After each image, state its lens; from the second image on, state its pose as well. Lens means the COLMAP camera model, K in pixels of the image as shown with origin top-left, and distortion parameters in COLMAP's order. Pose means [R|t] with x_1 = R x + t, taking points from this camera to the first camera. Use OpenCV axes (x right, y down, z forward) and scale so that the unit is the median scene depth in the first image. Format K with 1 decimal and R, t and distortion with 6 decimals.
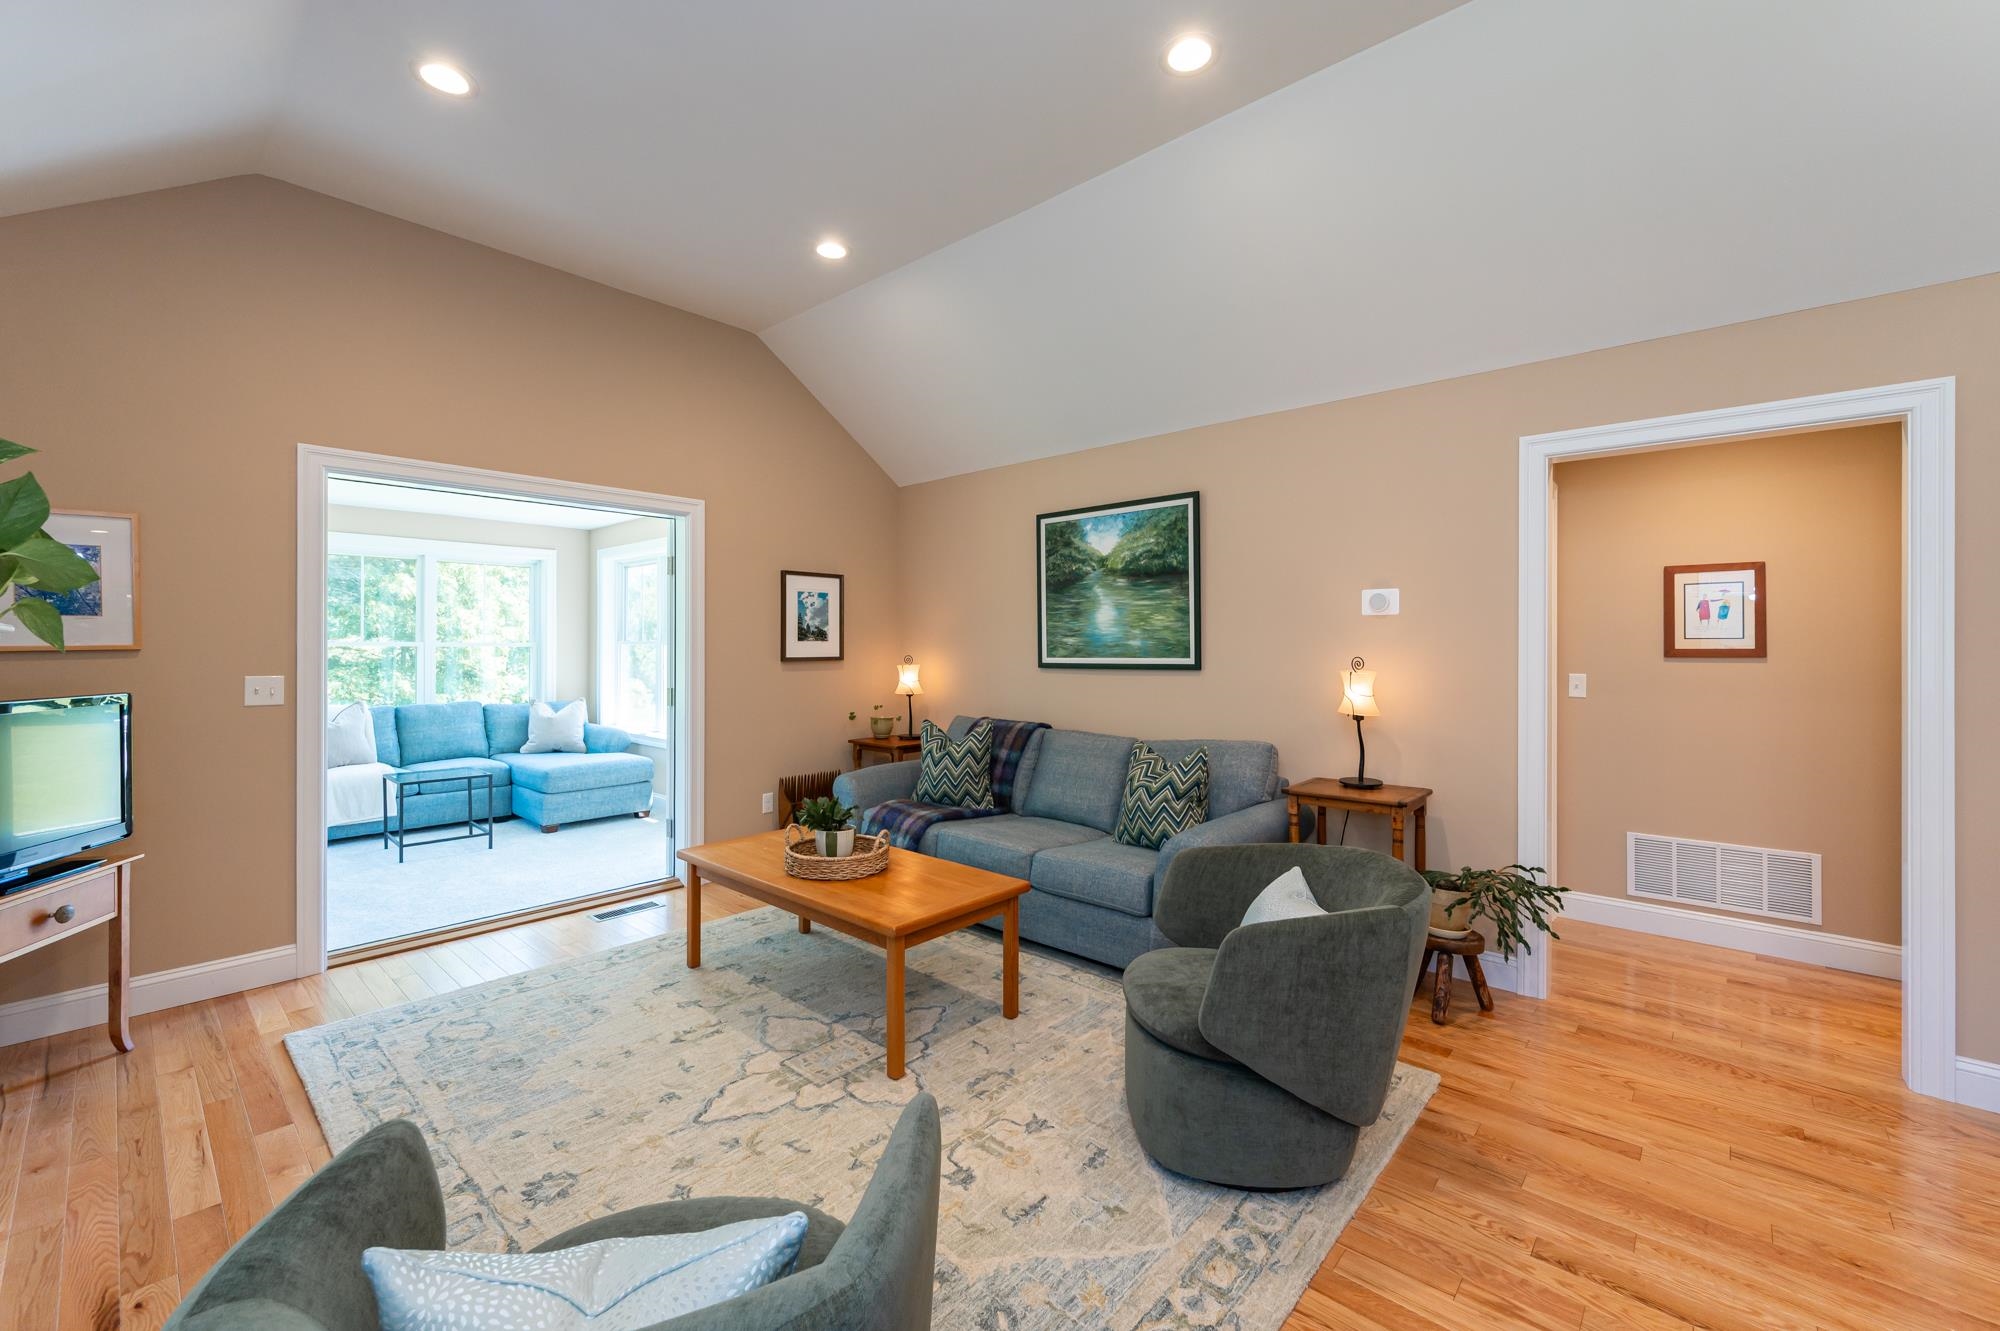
lens RADIAL K [[807.0, 0, 999.7], [0, 807.0, 641.6], [0, 0, 1]] dist [-0.004021, 0.000151]
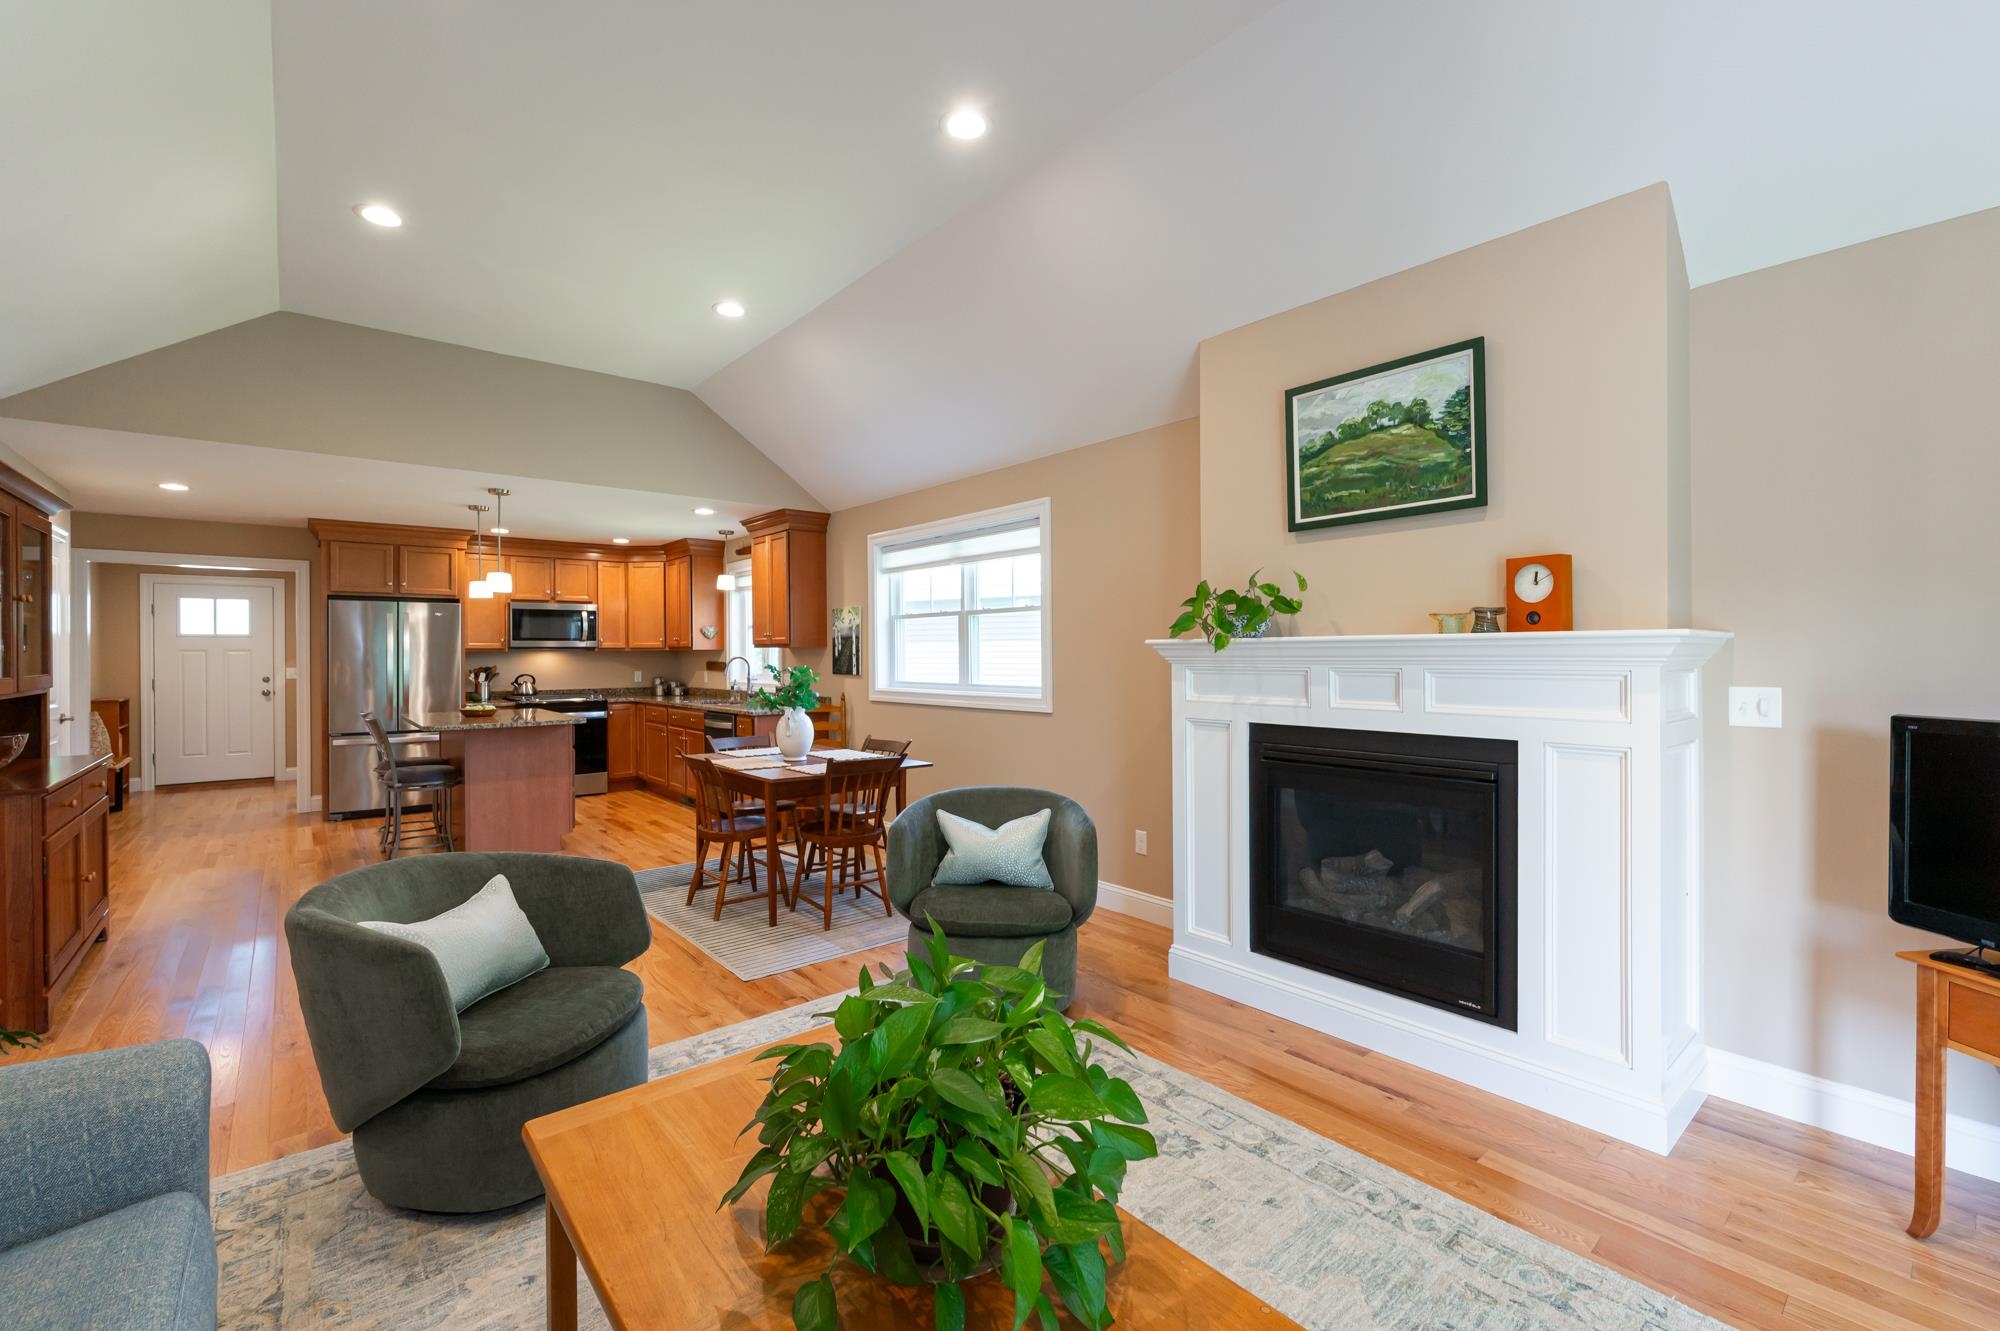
lens RADIAL K [[844.5, 0, 996.3], [0, 844.5, 652.6], [0, 0, 1]] dist [-0.004444, 0.000799]
pose [[-0.990023, 0.002413, 0.140886, -0.495626], [0.001831, 0.999989, -0.004260, 0.014791], [-0.140895, -0.003959, -0.990017, 2.248976]]
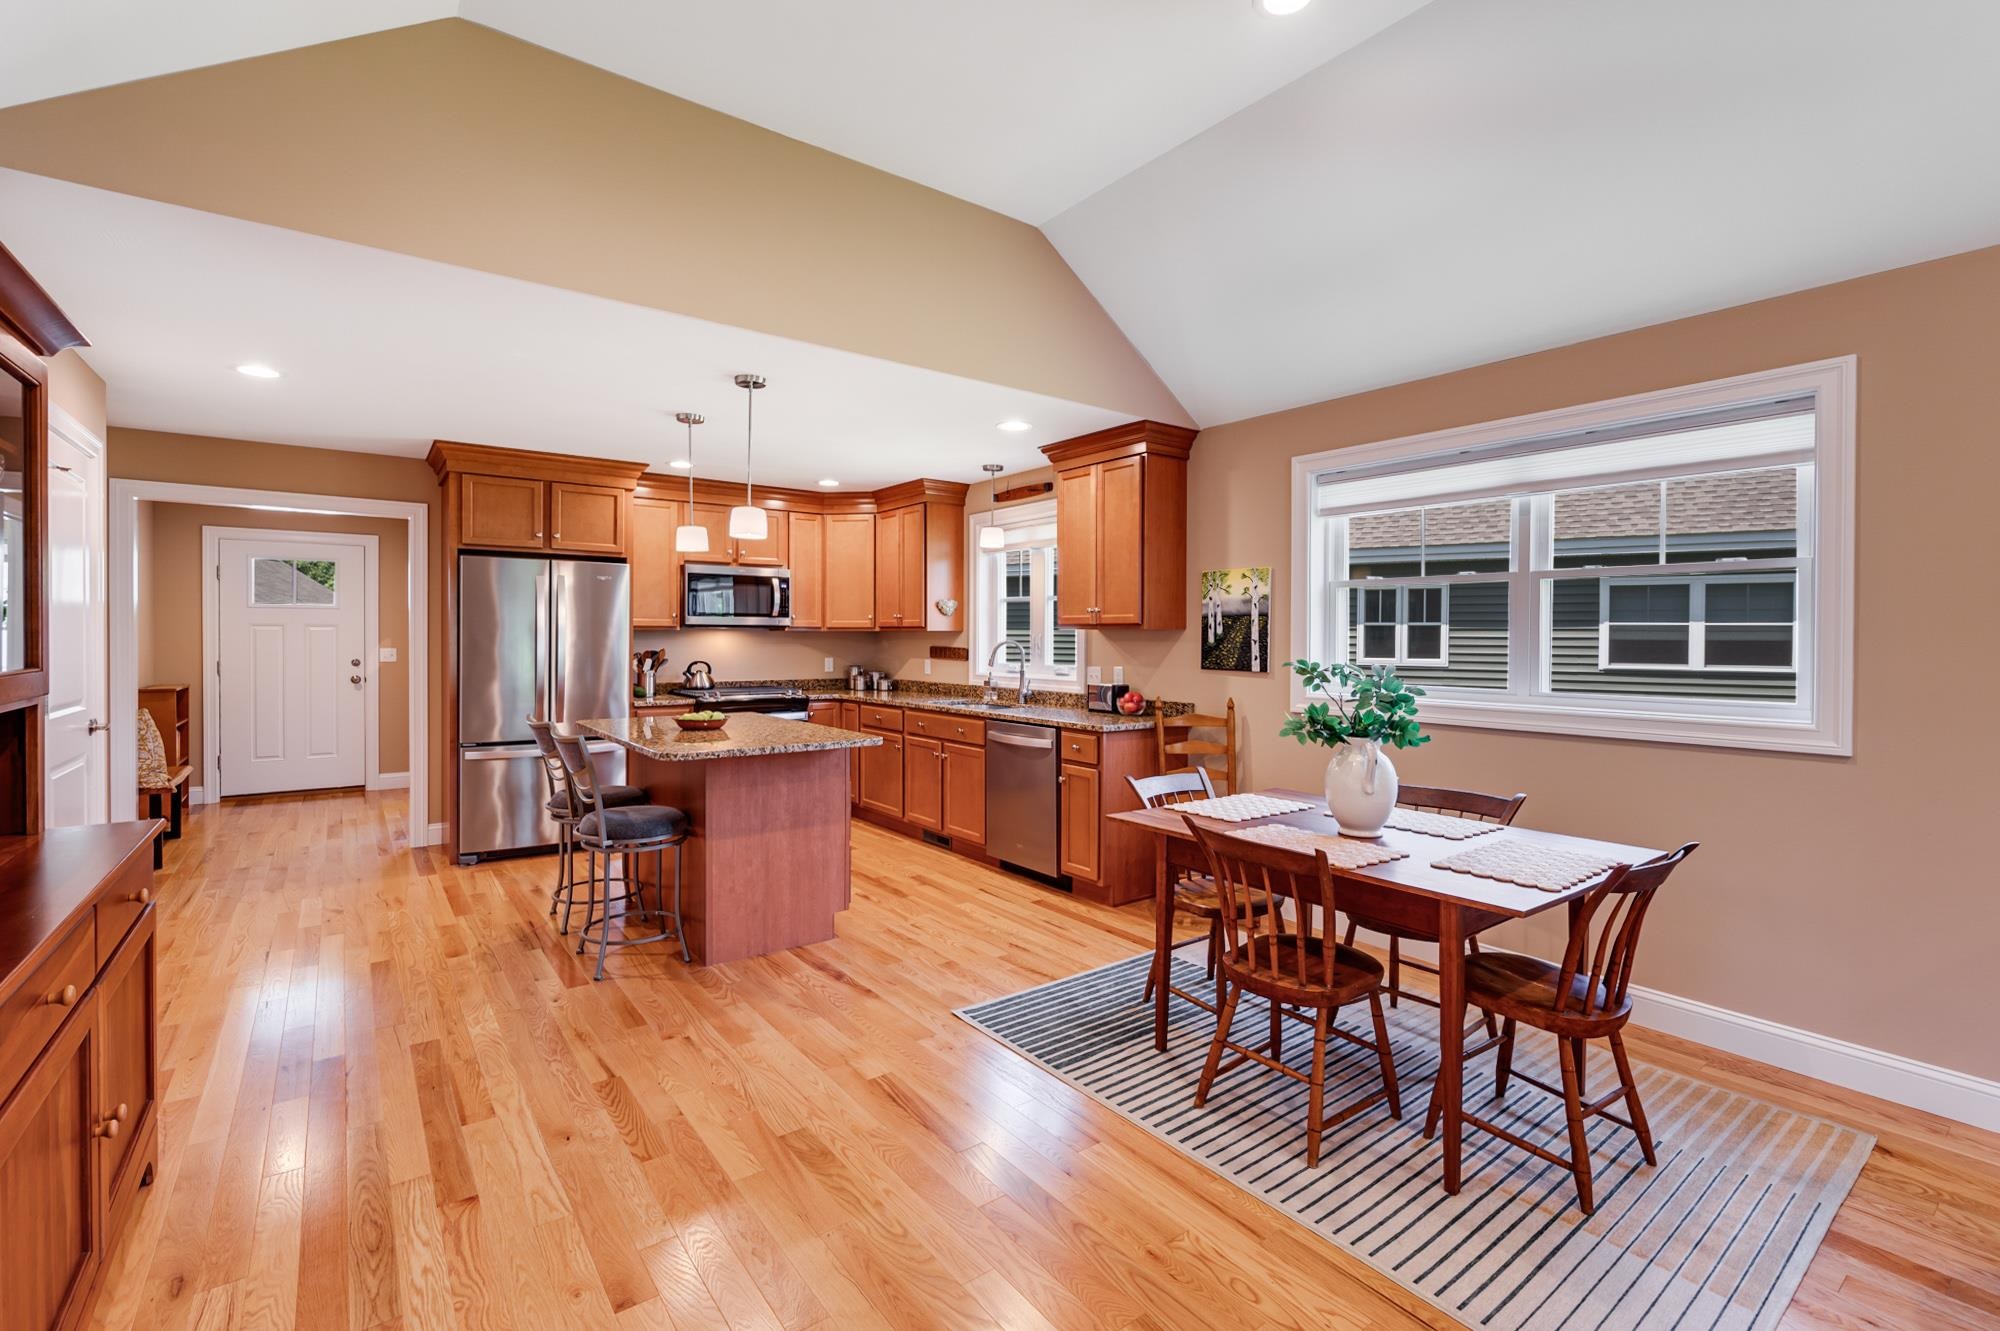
lens RADIAL K [[844.5, 0, 991.8], [0, 844.5, 643.5], [0, 0, 1]] dist [-0.004444, 0.000799]
pose [[-0.984135, -0.010318, 0.177122, 0.808120], [-0.009670, 0.999943, 0.004519, 0.010057], [-0.177159, 0.002735, -0.984179, 1.312193]]
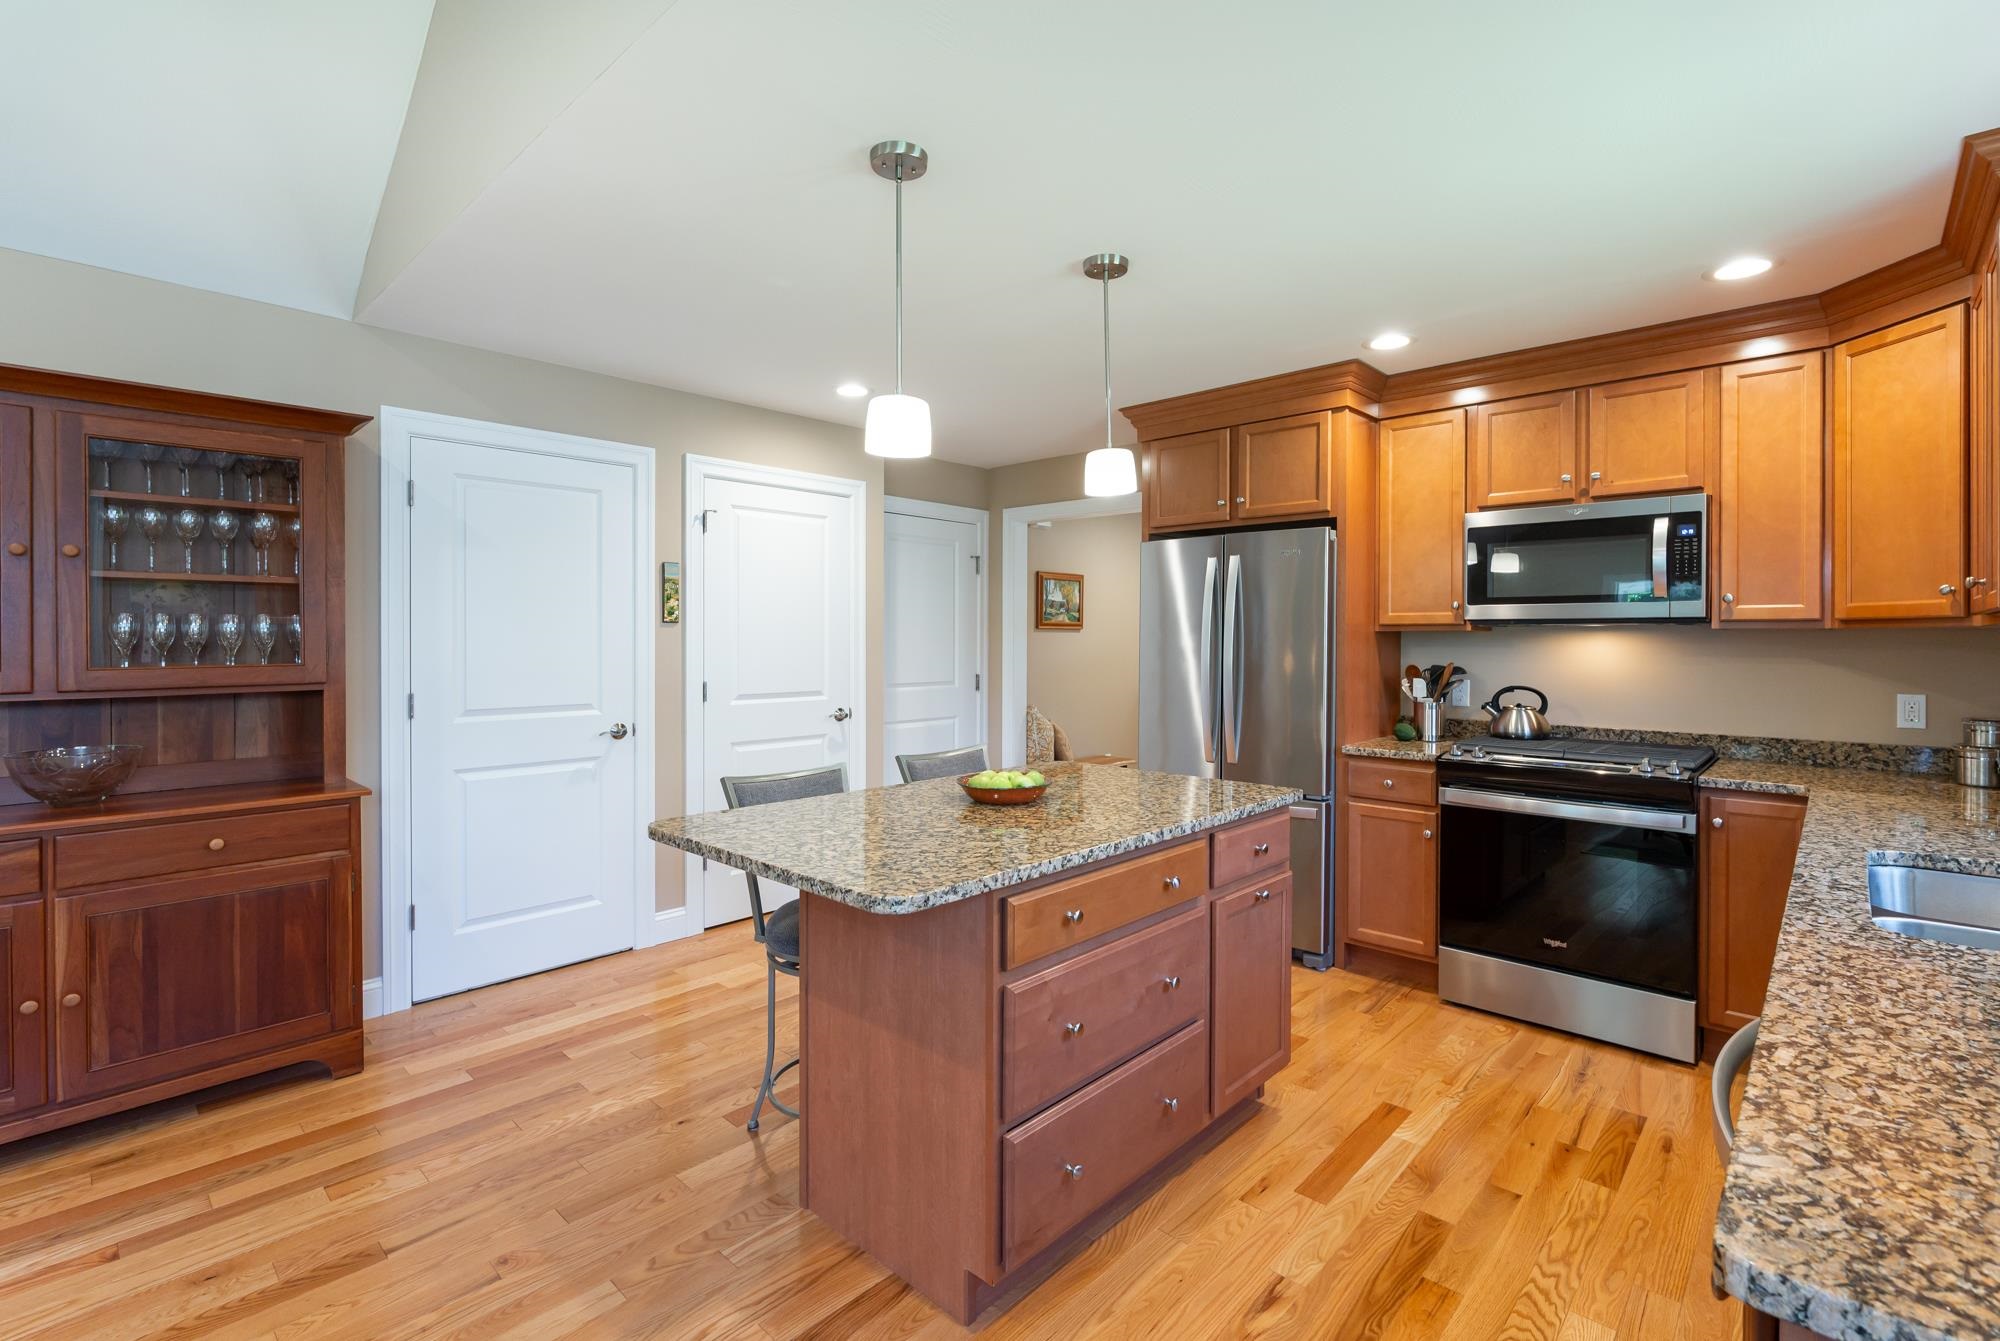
lens RADIAL K [[898.8, 0, 1020.0], [0, 898.8, 645.0], [0, 0, 1]] dist [-0.004468, 0.000119]
pose [[0.016481, -0.012265, 0.999789, 0.568040], [-0.005550, 0.999908, 0.012358, -0.001205], [-0.999849, -0.005752, 0.016411, -0.603169]]
